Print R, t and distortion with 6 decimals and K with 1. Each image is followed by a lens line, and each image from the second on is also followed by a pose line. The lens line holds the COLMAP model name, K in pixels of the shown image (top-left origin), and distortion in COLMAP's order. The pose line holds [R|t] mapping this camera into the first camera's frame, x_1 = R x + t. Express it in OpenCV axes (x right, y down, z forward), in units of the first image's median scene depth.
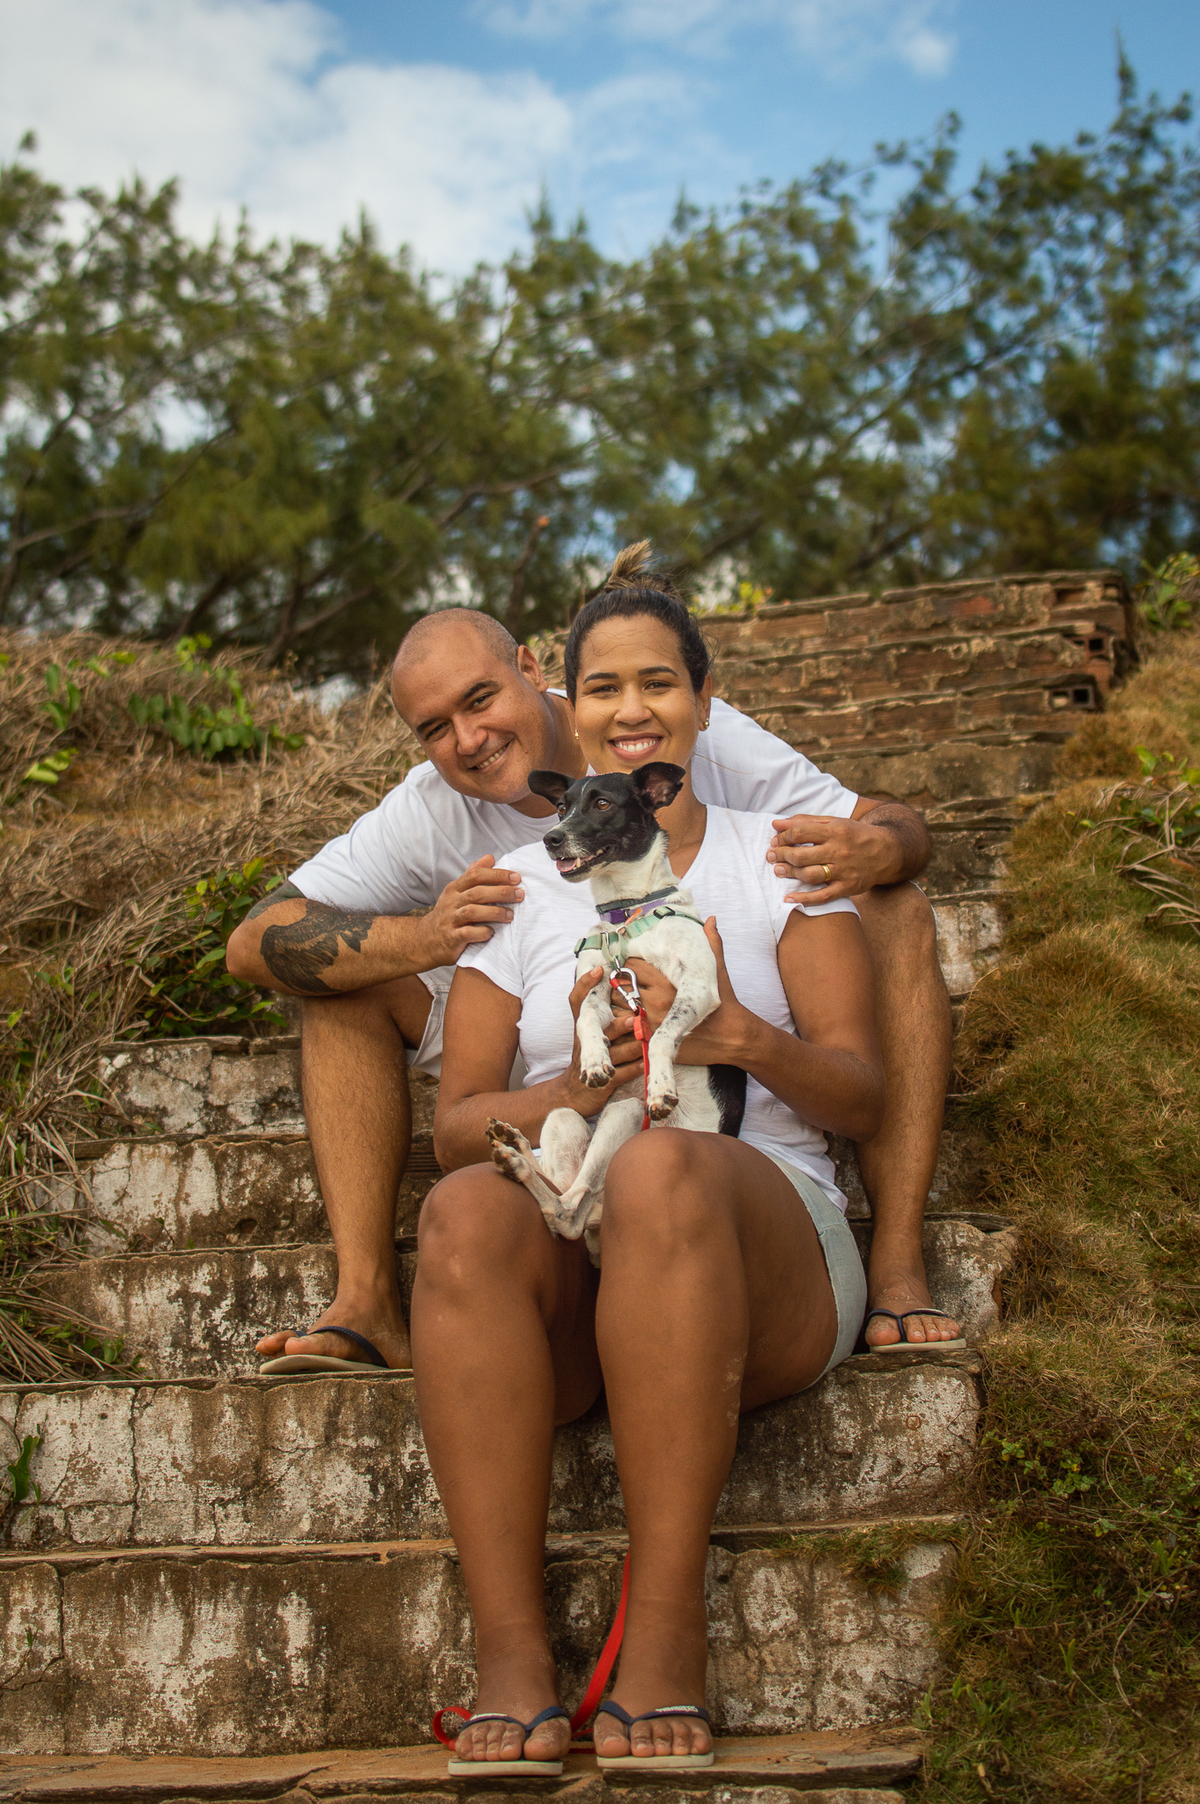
lens RADIAL K [[2802.8, 0, 600.0], [0, 2802.8, 902.0], [0, 0, 1]] dist [-0.164095, -0.009662]
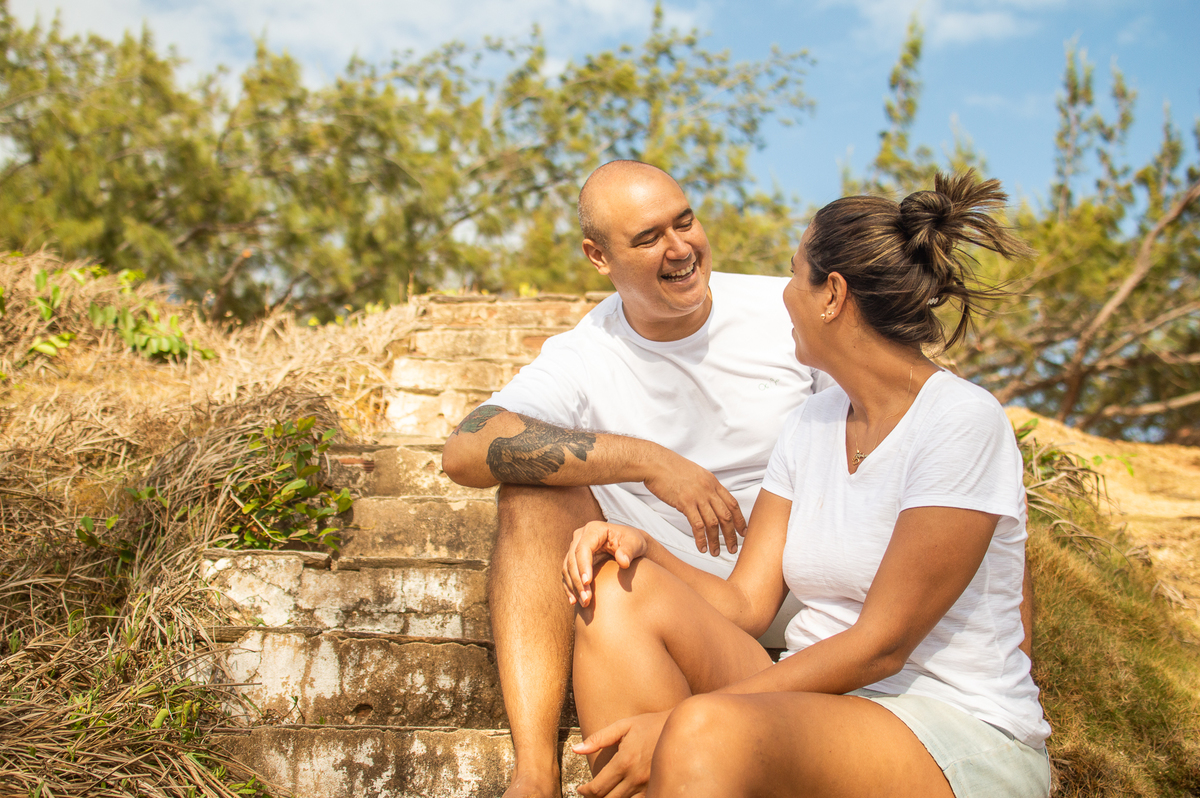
lens RADIAL K [[1864.4, 0, 600.0], [0, 1864.4, 399.0], [0, 0, 1]] dist [-0.164095, -0.009662]
pose [[0.972665, 0.115105, 0.201677, -0.202007], [-0.098904, 0.991138, -0.088680, 0.045477], [-0.210097, 0.066309, 0.975429, 0.209112]]
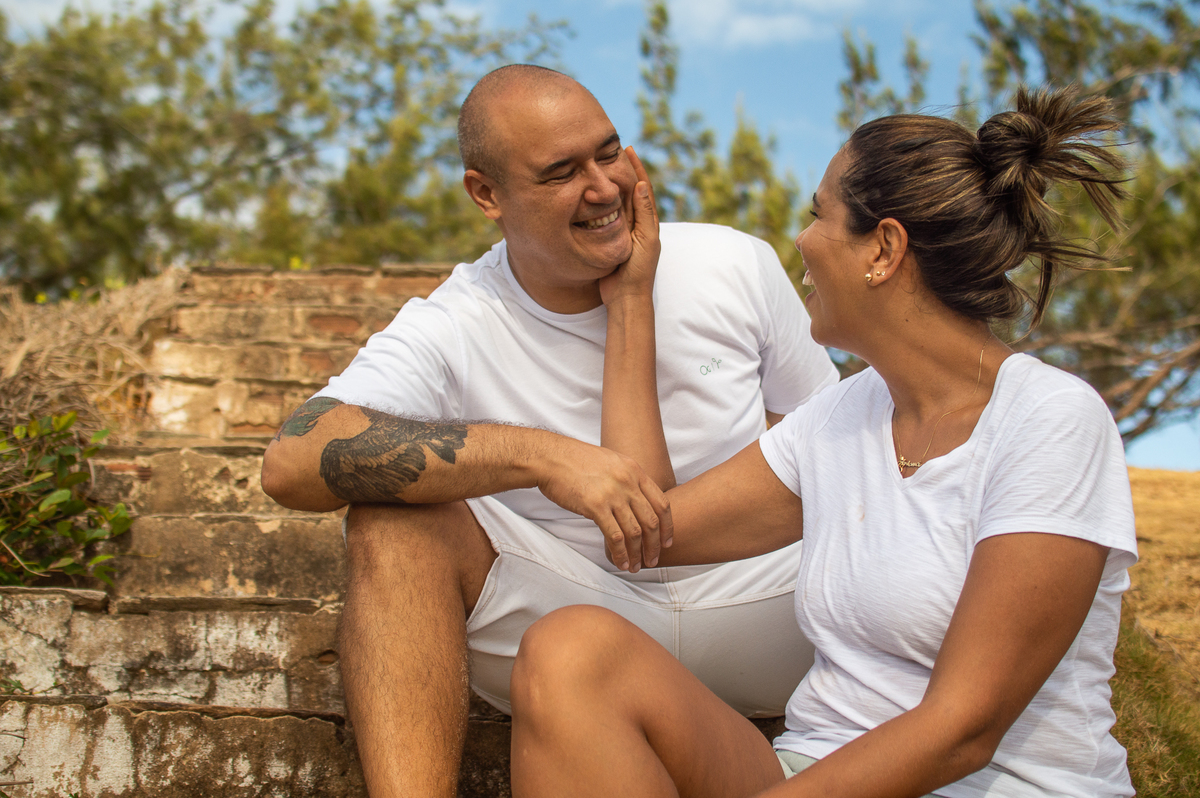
lens RADIAL K [[2037.6, 0, 598.5], [0, 2037.6, 318.8], [0, 0, 1]] dist [-0.104365, -0.145551]
pose [[0.936747, 0.134133, 0.323286, -0.222619], [-0.092965, 0.985827, -0.139653, 0.041170], [-0.337436, 0.100765, 0.935940, 0.359155]]
